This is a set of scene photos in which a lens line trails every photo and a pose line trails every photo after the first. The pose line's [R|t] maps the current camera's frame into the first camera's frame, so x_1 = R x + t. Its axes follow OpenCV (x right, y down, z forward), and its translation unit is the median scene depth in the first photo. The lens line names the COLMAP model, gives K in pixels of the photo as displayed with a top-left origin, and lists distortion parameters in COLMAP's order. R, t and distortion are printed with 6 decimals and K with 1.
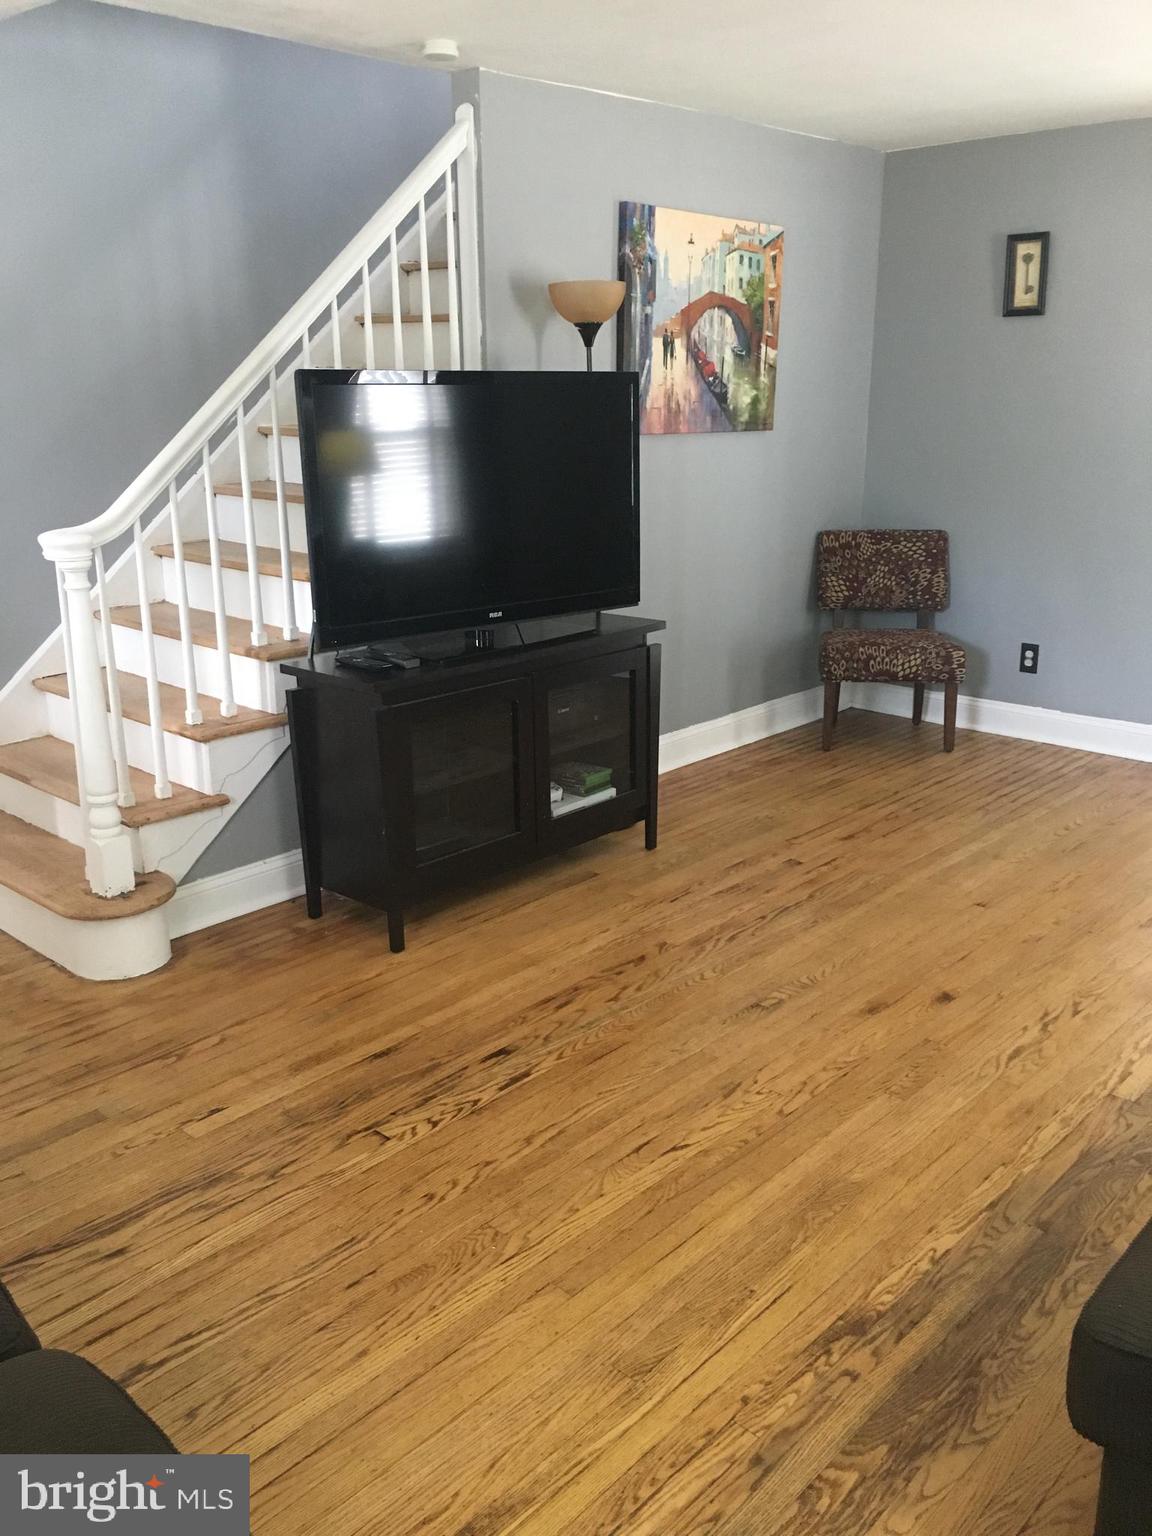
lens RADIAL K [[1316.3, 0, 586.5], [0, 1316.3, 763.8], [0, 0, 1]] dist [0.087151, -0.112286]
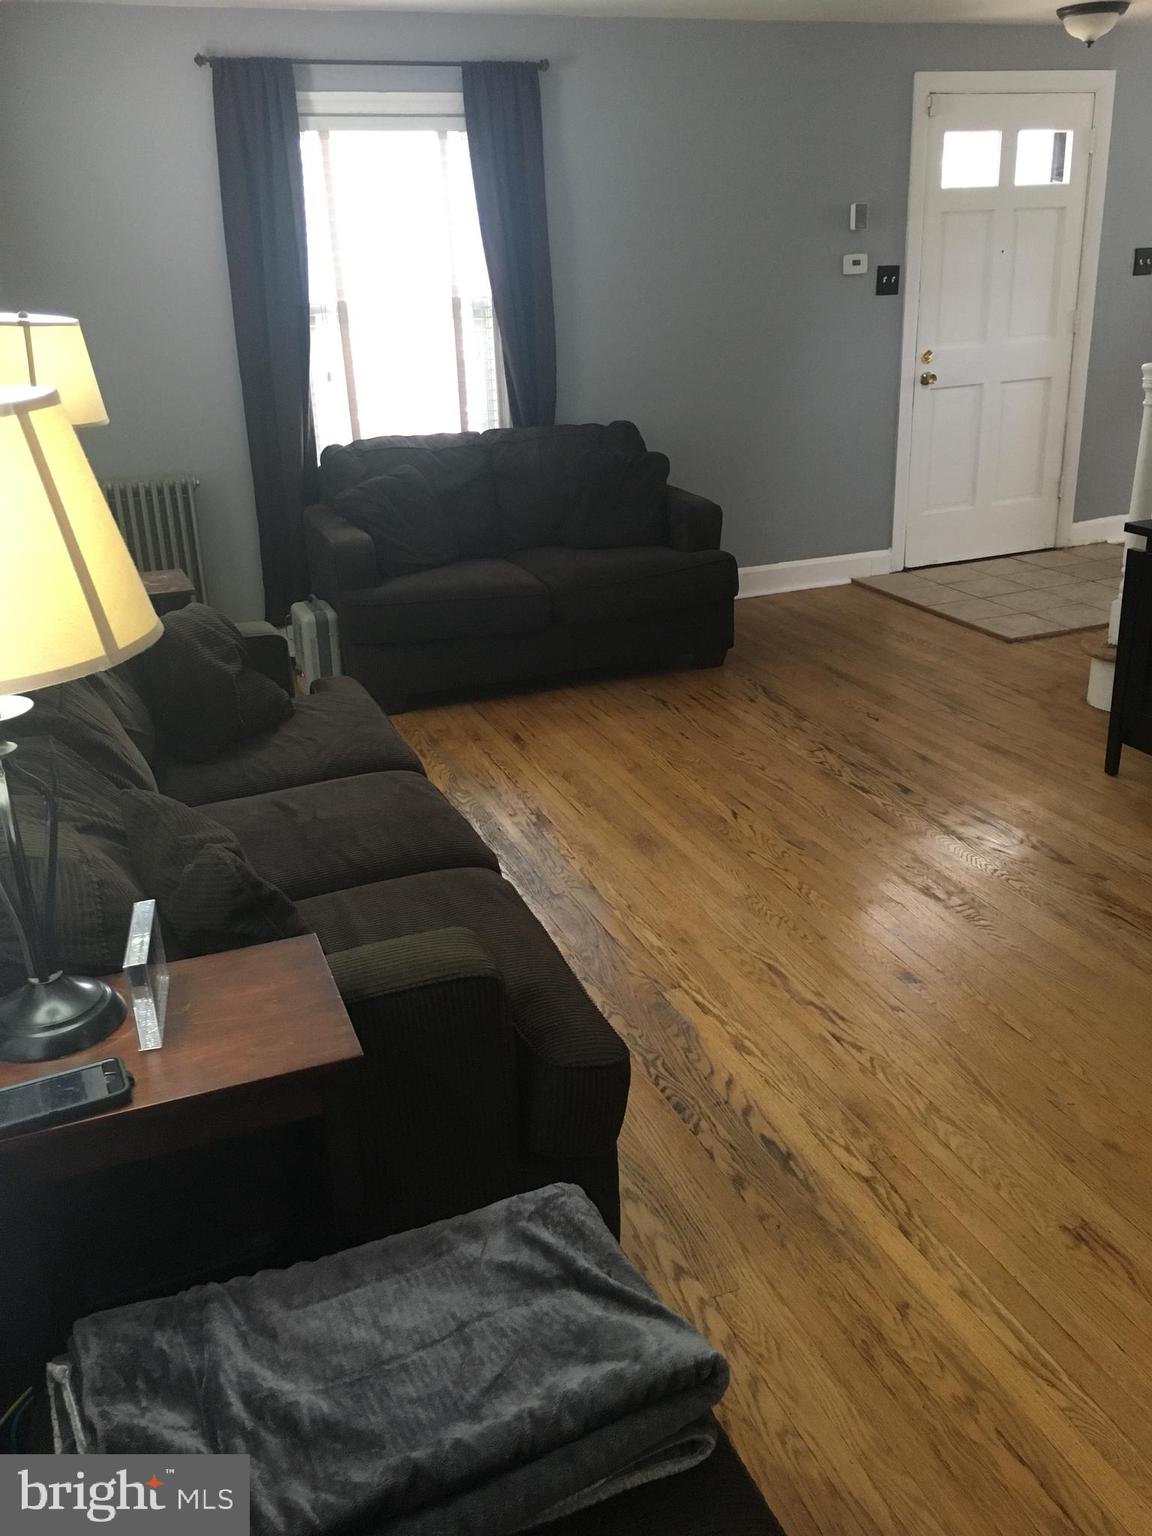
lens RADIAL K [[1316.3, 0, 586.5], [0, 1316.3, 763.8], [0, 0, 1]] dist [0.087151, -0.112286]
pose [[-0.440993, 0.342192, -0.829717, 1.222162], [-0.218253, 0.855828, 0.468961, -0.368739], [0.870569, 0.387897, -0.302729, 1.183189]]
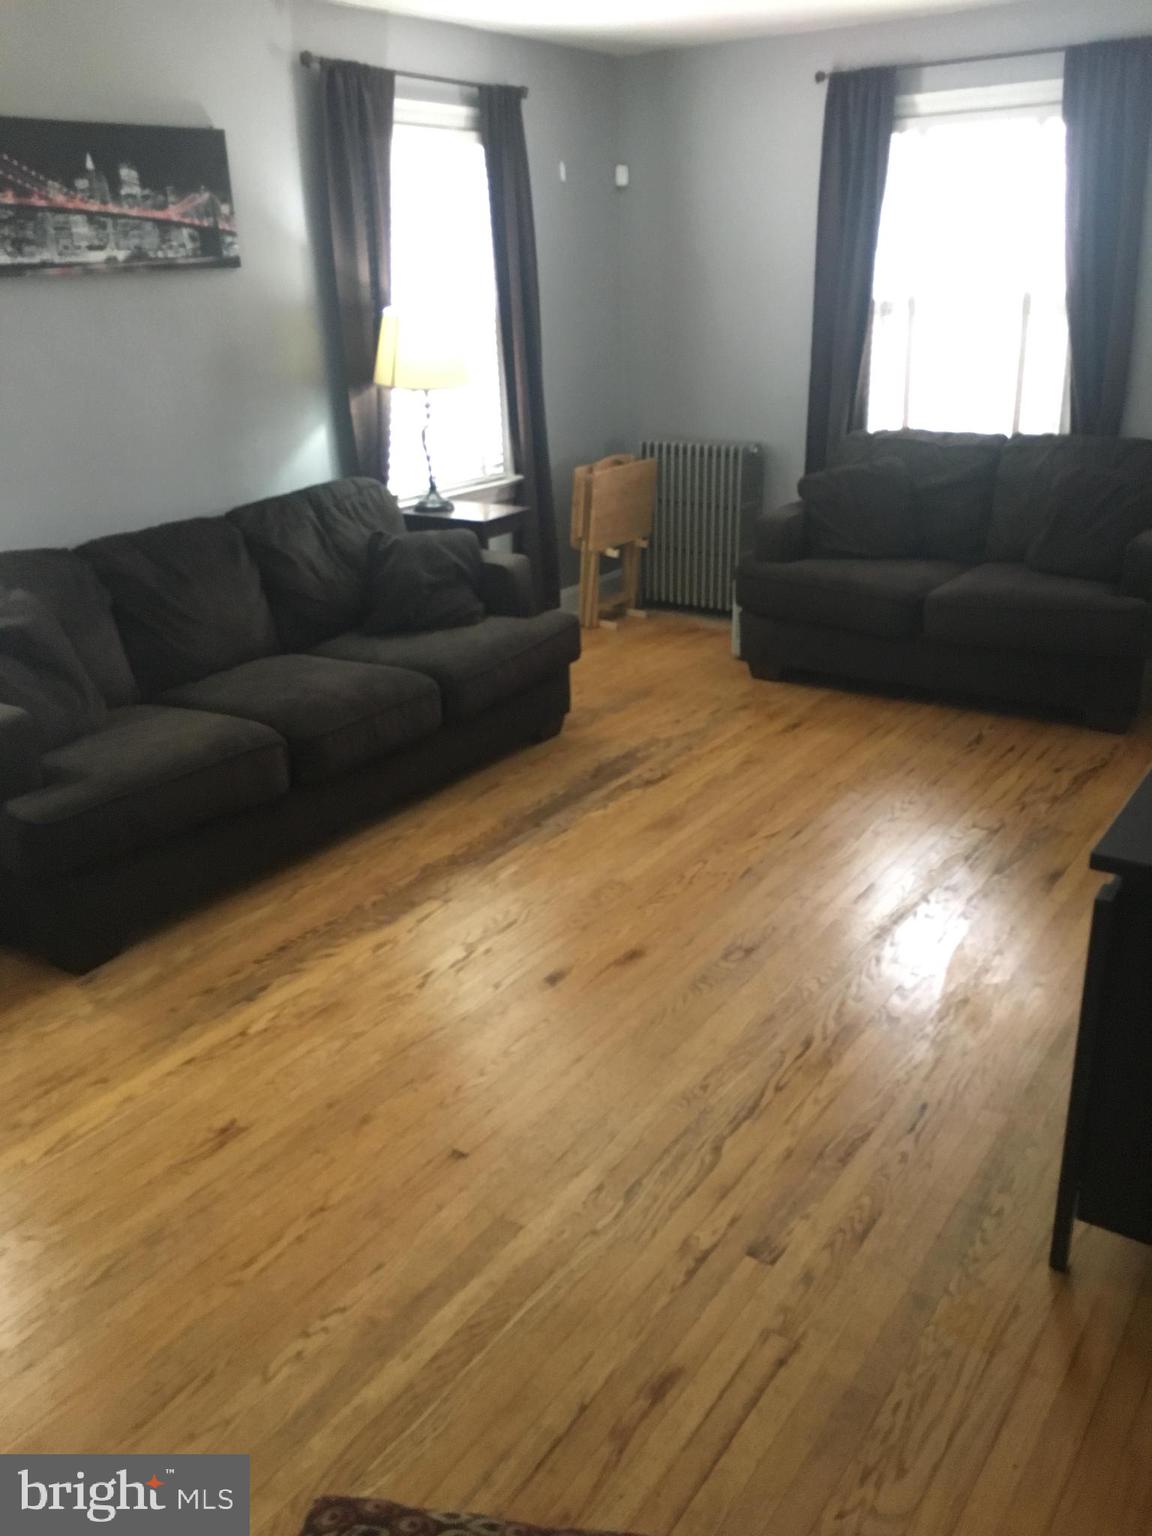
lens RADIAL K [[1316.3, 0, 586.5], [0, 1316.3, 763.8], [0, 0, 1]] dist [0.087151, -0.112286]
pose [[-0.988383, 0.085753, -0.125482, 0.407188], [-0.007089, 0.798716, 0.601667, -0.583116], [0.151819, 0.595567, -0.788829, 1.902504]]
